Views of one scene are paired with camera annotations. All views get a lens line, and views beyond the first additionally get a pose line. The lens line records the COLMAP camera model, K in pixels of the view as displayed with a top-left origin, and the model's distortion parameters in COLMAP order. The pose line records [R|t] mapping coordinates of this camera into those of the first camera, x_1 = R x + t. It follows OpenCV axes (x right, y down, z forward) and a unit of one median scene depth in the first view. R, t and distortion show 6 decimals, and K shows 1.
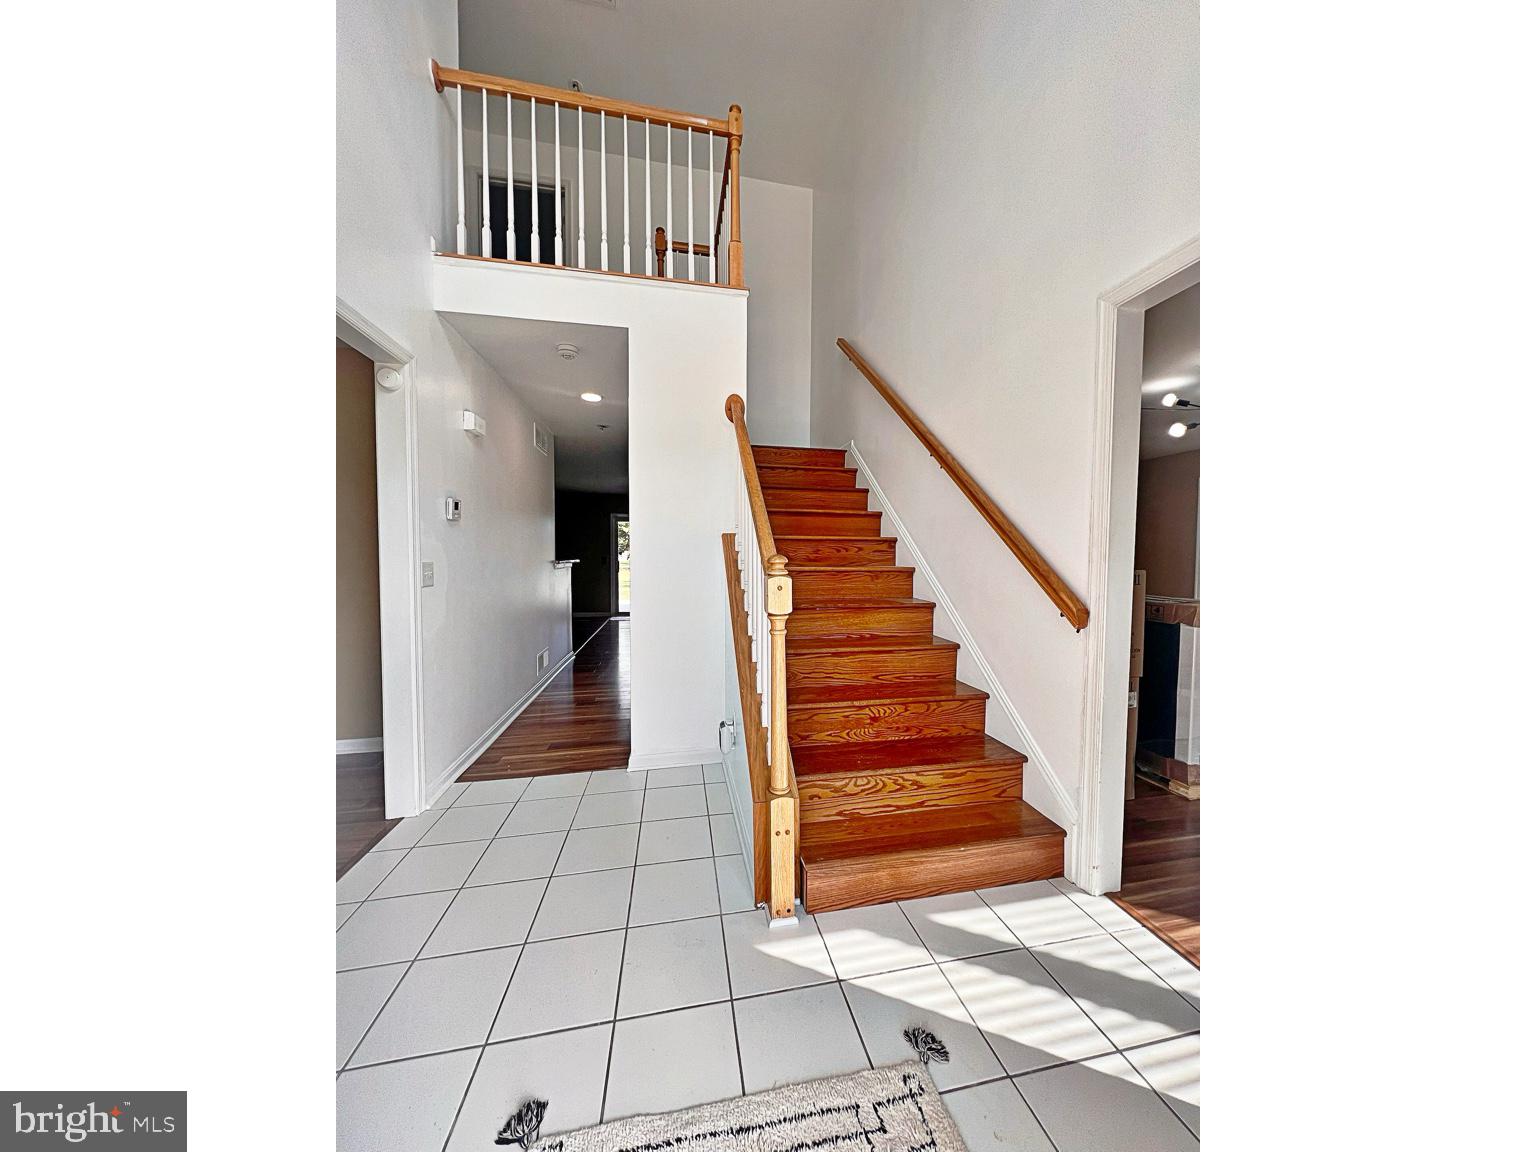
lens RADIAL K [[460.0, 0, 770.9], [0, 460.0, 573.7], [0, 0, 1]] dist [-0.005048, -0.000009]
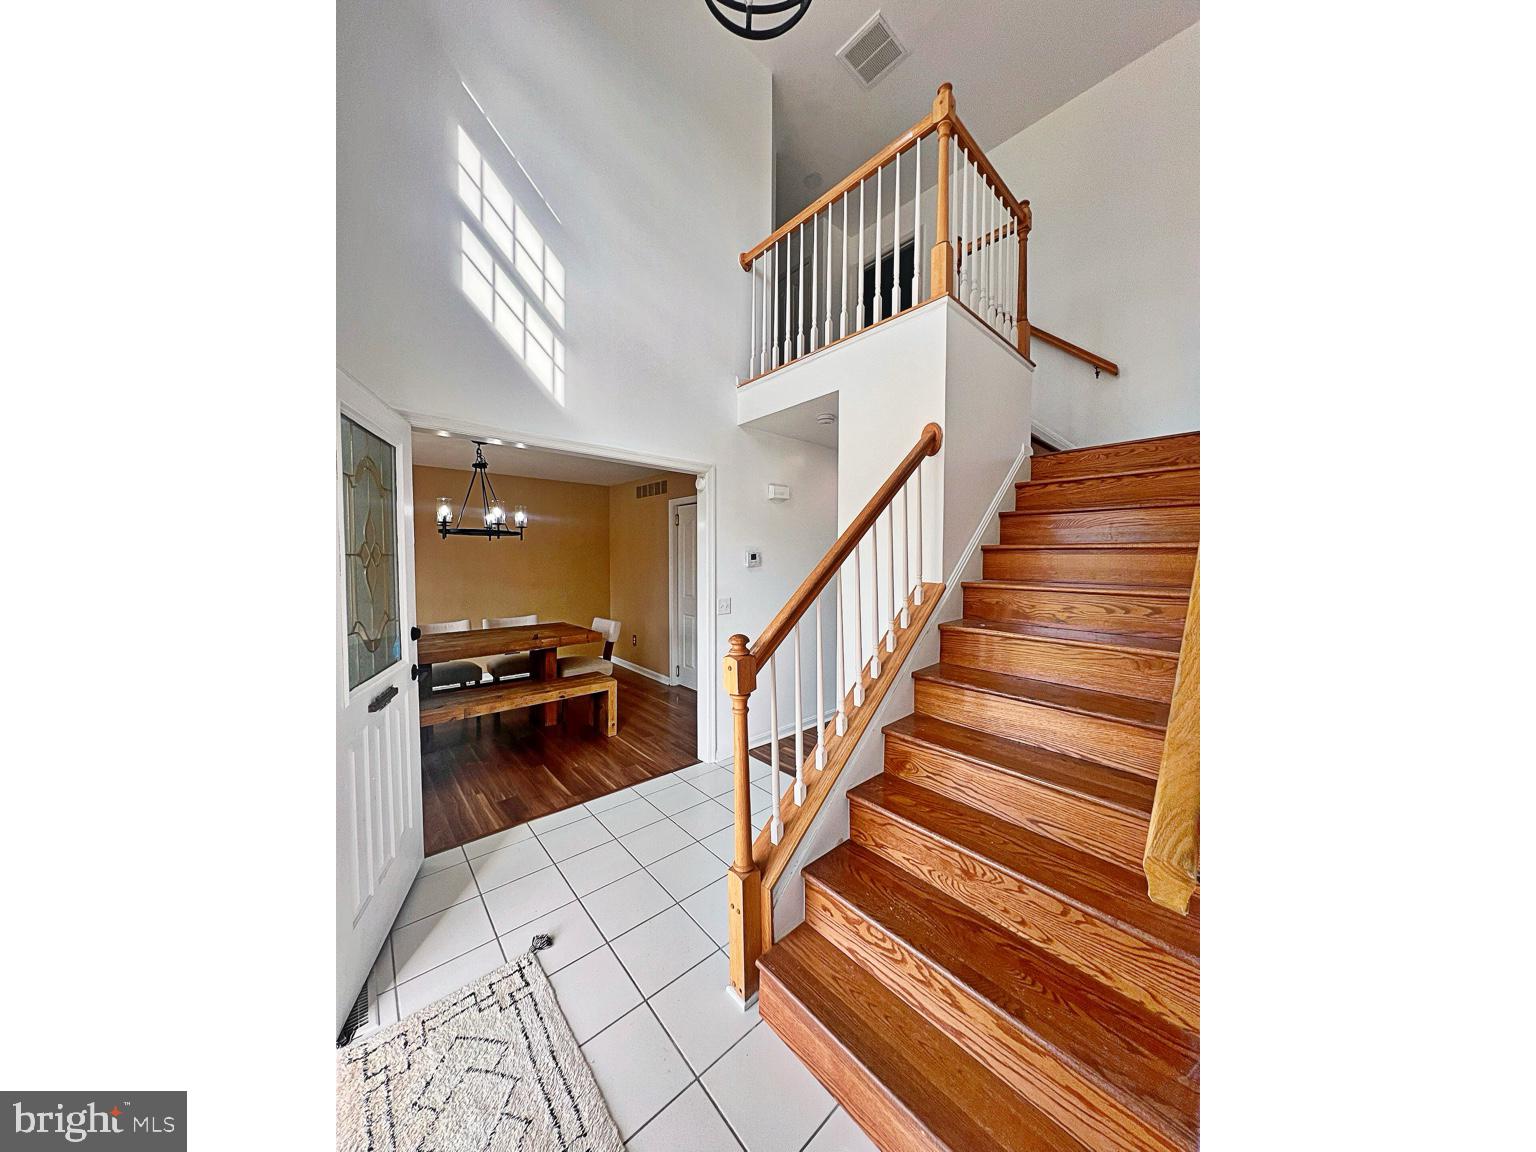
lens RADIAL K [[460.0, 0, 765.1], [0, 460.0, 574.3], [0, 0, 1]] dist [-0.005048, -0.000009]
pose [[0.509562, 0.027409, -0.859997, 0.576908], [-0.032460, 0.999393, 0.012619, -0.119277], [0.859822, 0.021486, 0.510142, 0.330936]]
